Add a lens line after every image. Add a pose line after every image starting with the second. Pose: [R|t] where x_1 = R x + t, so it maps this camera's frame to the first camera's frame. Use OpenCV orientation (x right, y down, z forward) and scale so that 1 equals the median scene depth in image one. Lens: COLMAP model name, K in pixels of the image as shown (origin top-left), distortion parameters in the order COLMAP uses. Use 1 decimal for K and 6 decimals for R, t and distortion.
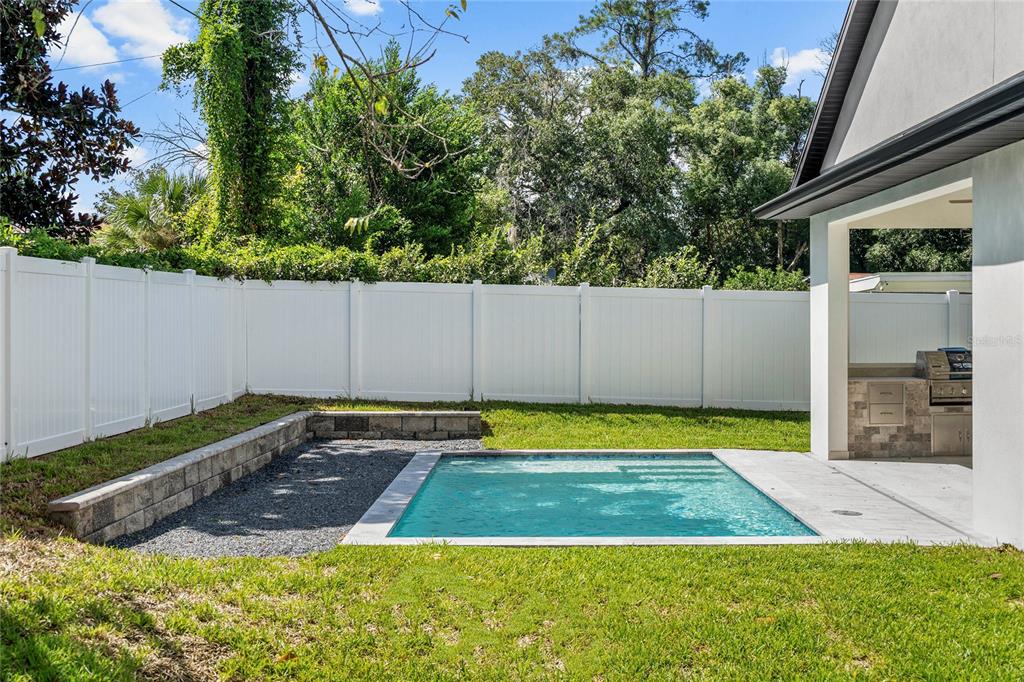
lens RADIAL K [[1262.0, 0, 497.9], [0, 1262.0, 334.4], [0, 0, 1]] dist [-0.011752, 0.000000]
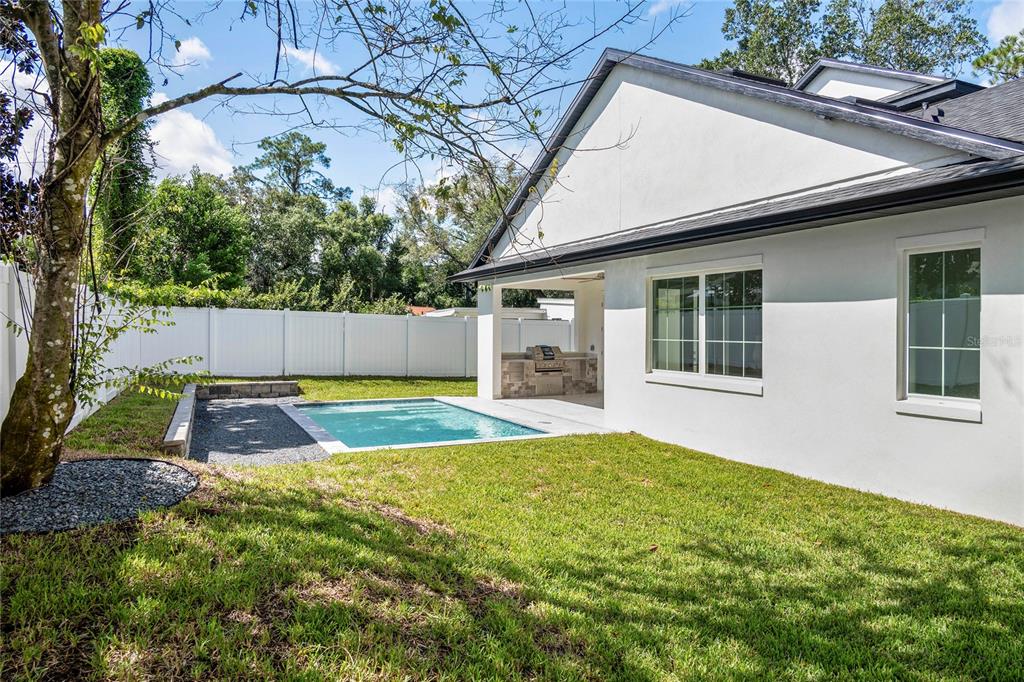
lens RADIAL K [[672.0, 0, 500.1], [0, 672.0, 332.4], [0, 0, 1]] dist [-0.003204, 0.005994]
pose [[0.899280, 0.004706, 0.437348, -0.161787], [-0.001638, 0.999971, -0.007391, -0.002054], [-0.437370, 0.005930, 0.899262, 0.002340]]
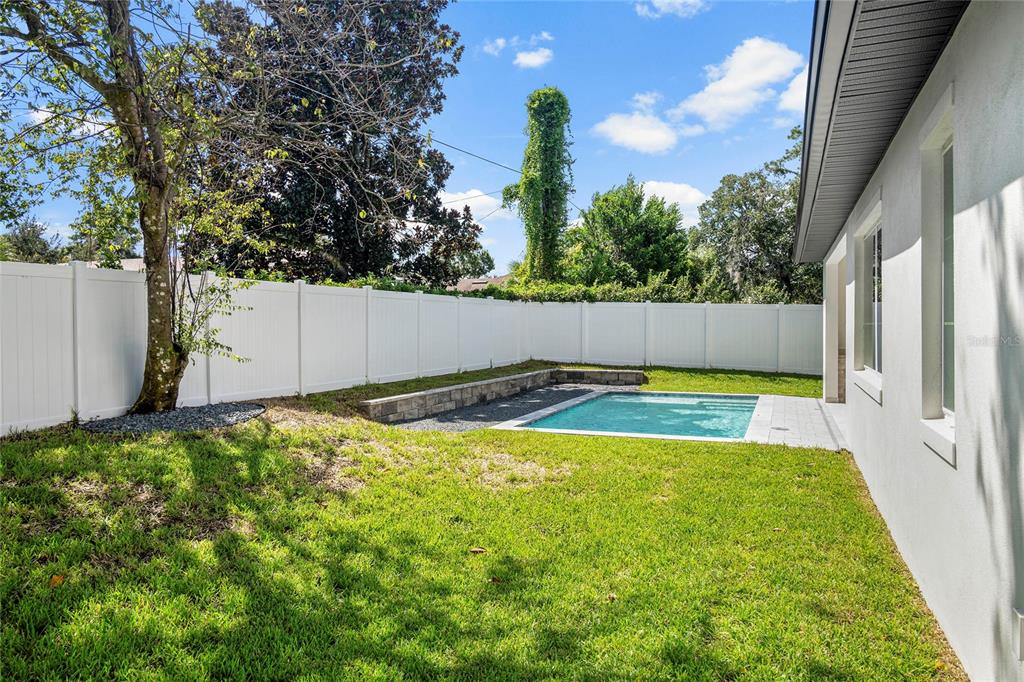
lens RADIAL K [[672.0, 0, 502.7], [0, 672.0, 336.7], [0, 0, 1]] dist [-0.003204, 0.005994]
pose [[0.934239, 0.006381, -0.356591, 0.135898], [-0.005095, 0.999977, 0.004544, 0.006760], [0.356612, -0.002428, 0.934249, 0.000428]]
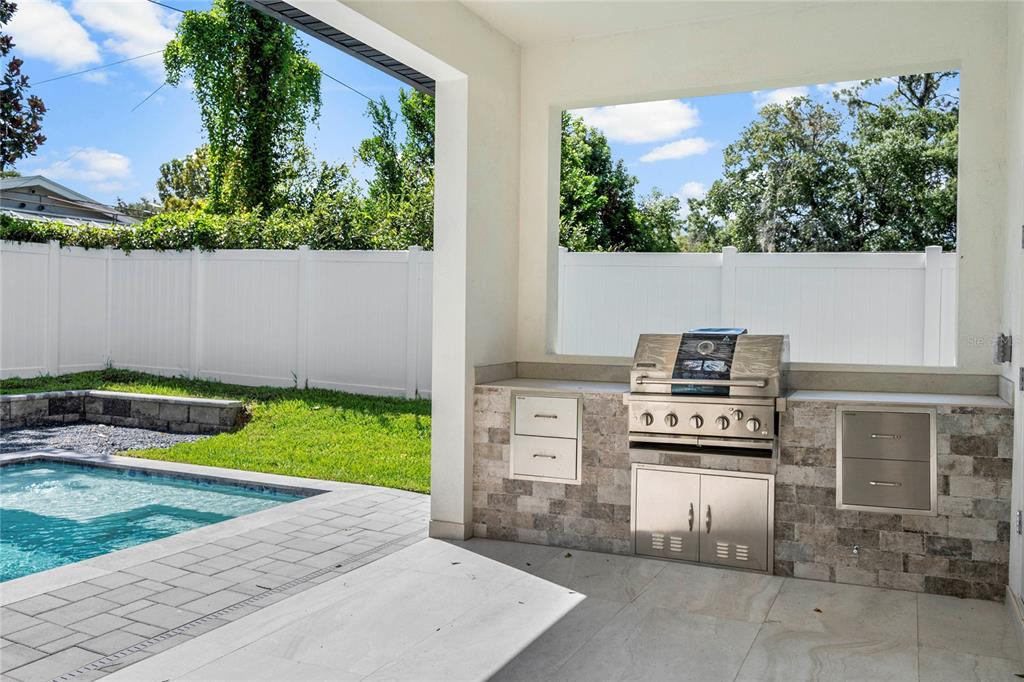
lens RADIAL K [[848.2, 0, 483.3], [0, 848.2, 320.3], [0, 0, 1]] dist [-0.002802, 0.002977]
pose [[0.908894, 0.018352, -0.416624, 0.329817], [-0.025781, 0.999593, -0.012212, 0.010901], [0.416230, 0.021840, 0.908997, 0.532764]]
